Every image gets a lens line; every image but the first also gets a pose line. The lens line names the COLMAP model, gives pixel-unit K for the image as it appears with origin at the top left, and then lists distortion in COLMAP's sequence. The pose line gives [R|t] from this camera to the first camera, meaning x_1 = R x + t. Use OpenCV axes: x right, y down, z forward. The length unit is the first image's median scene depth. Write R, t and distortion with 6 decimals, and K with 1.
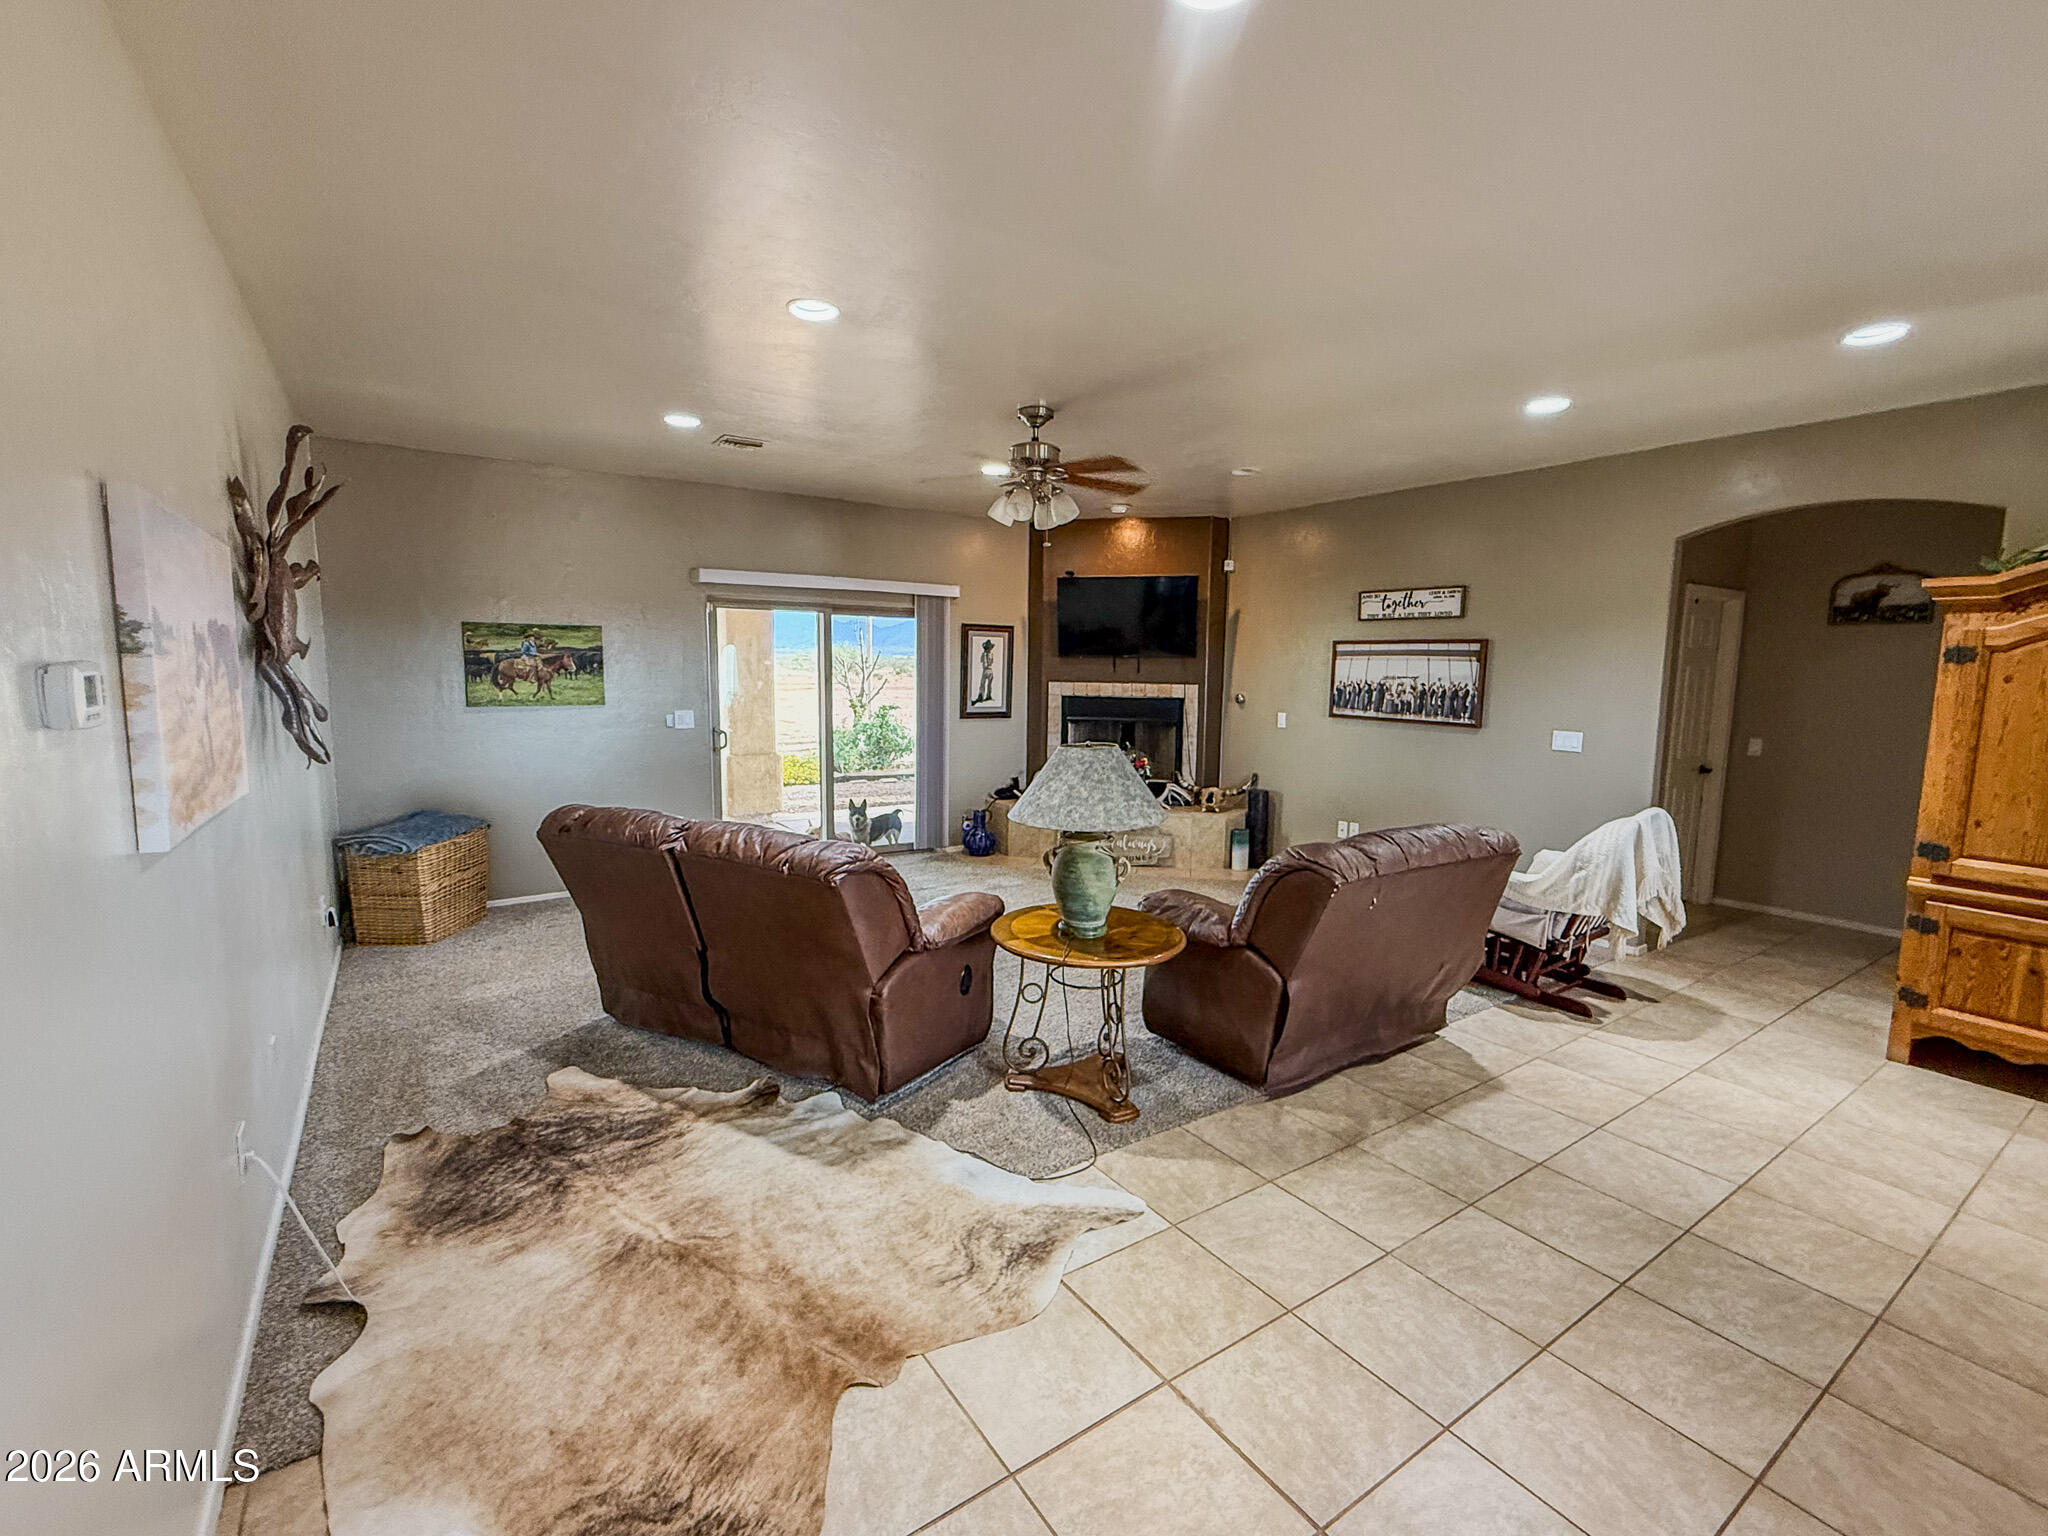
lens RADIAL K [[837.2, 0, 973.2], [0, 837.2, 763.8], [0, 0, 1]] dist [0.002898, 0.000082]
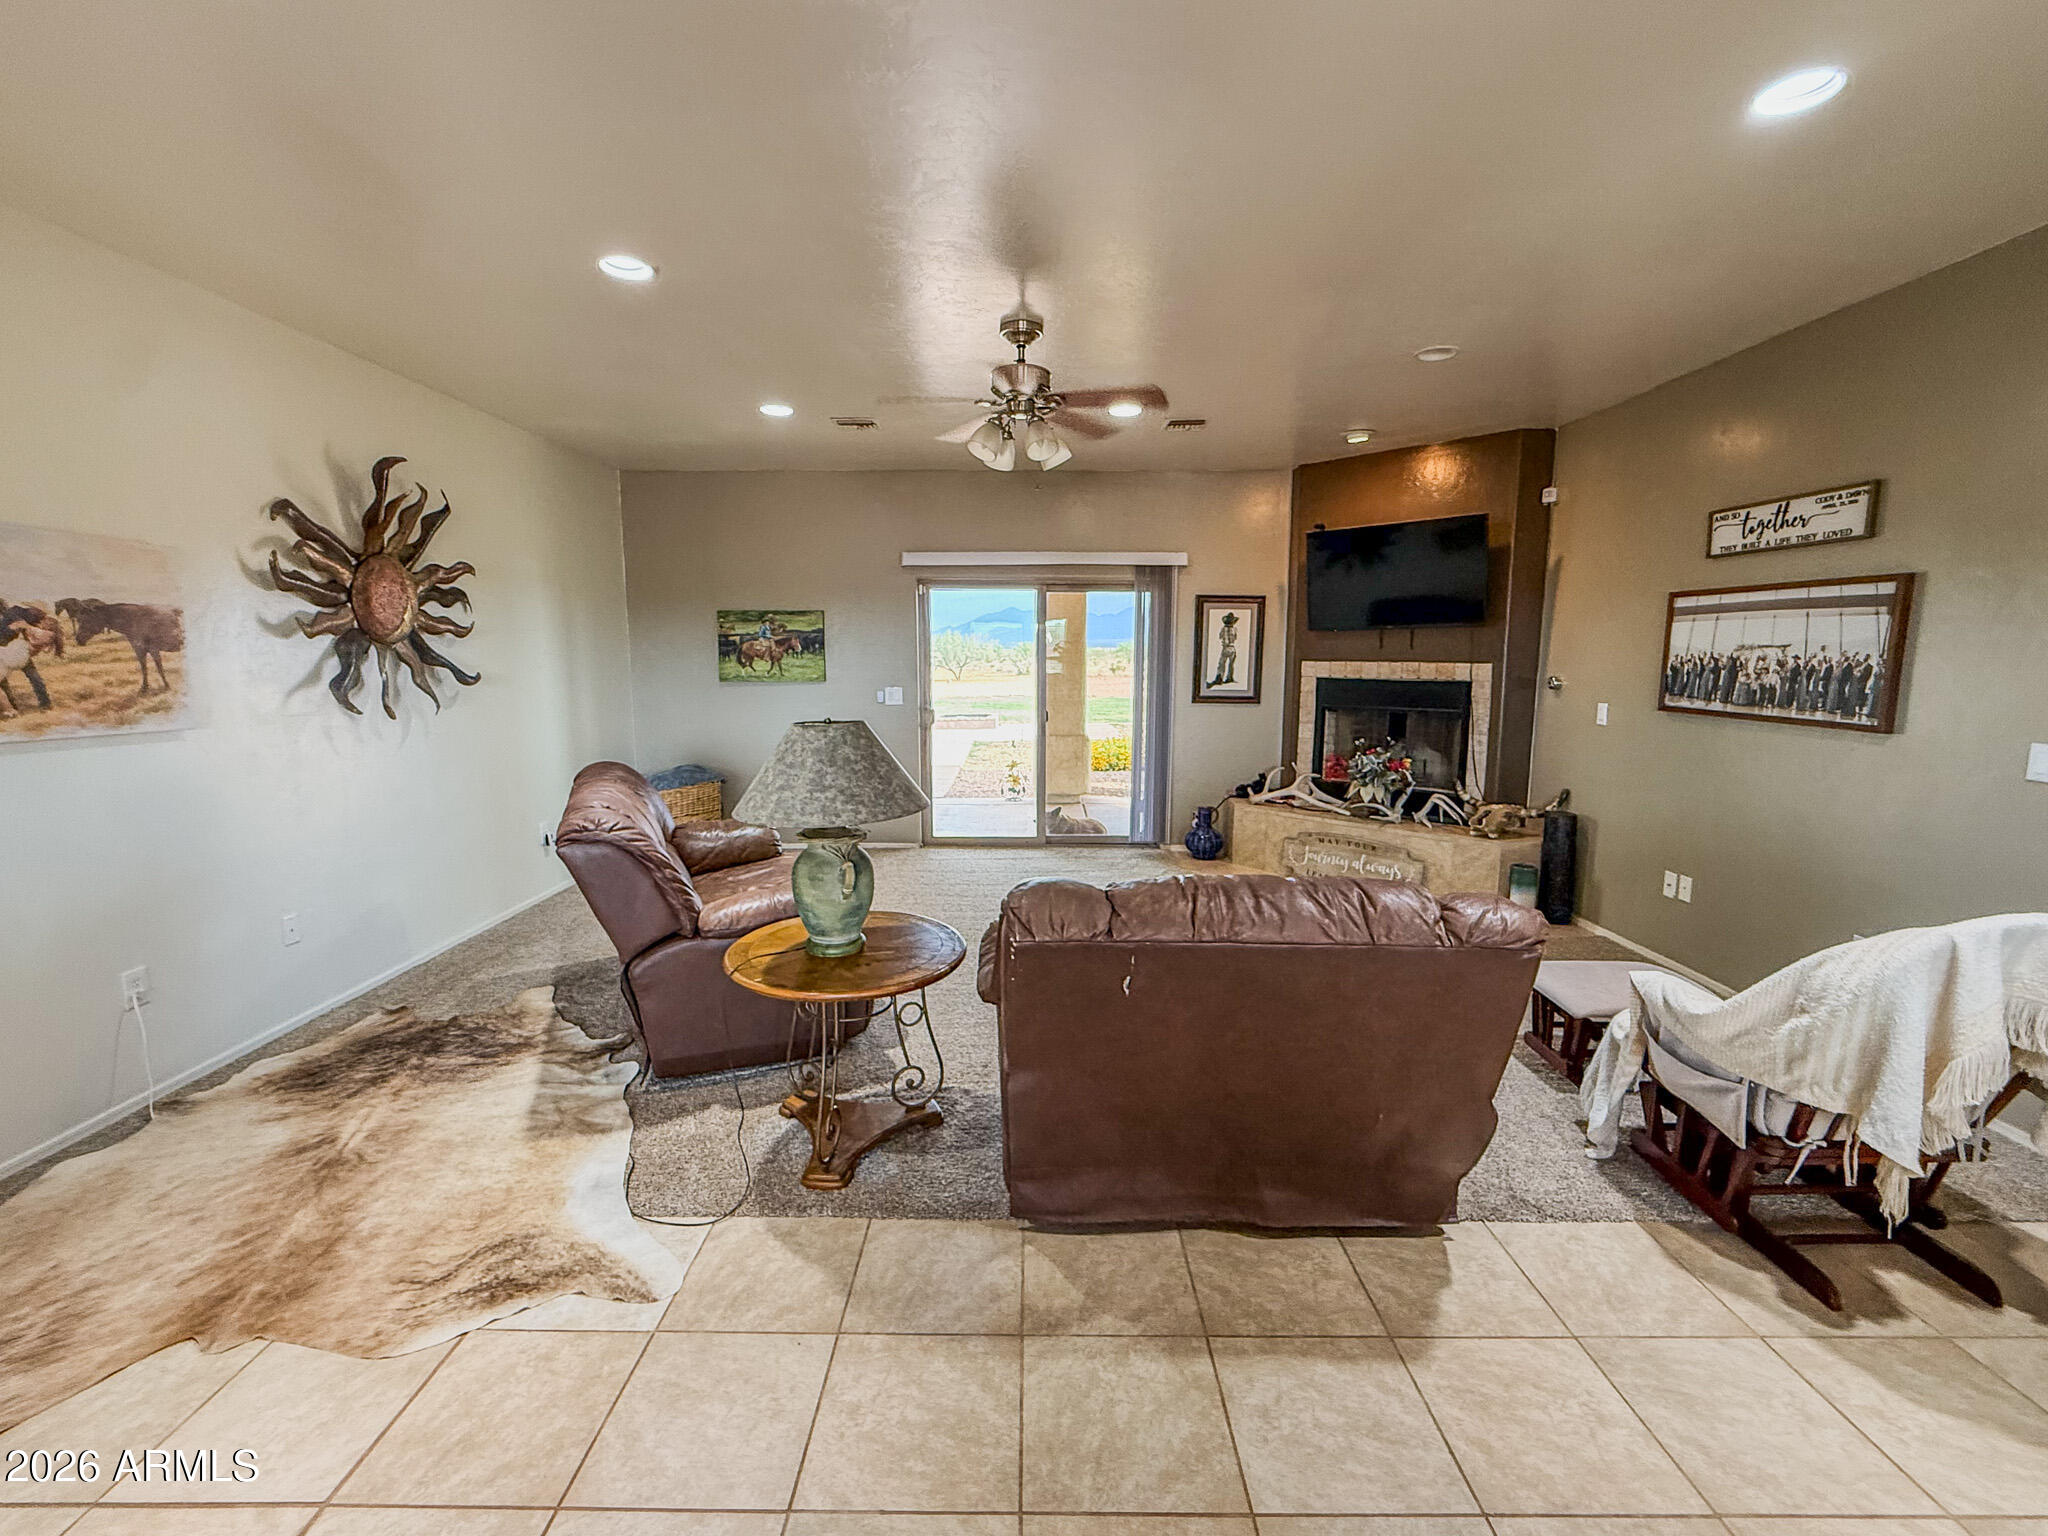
lens RADIAL K [[816.8, 0, 1015.0], [0, 816.8, 759.9], [0, 0, 1]] dist [0.002004, -0.000039]
pose [[0.849787, 0.059158, -0.523796, 0.367697], [-0.053413, 0.998232, 0.026086, -0.007939], [0.524413, 0.005810, 0.851444, 0.215204]]
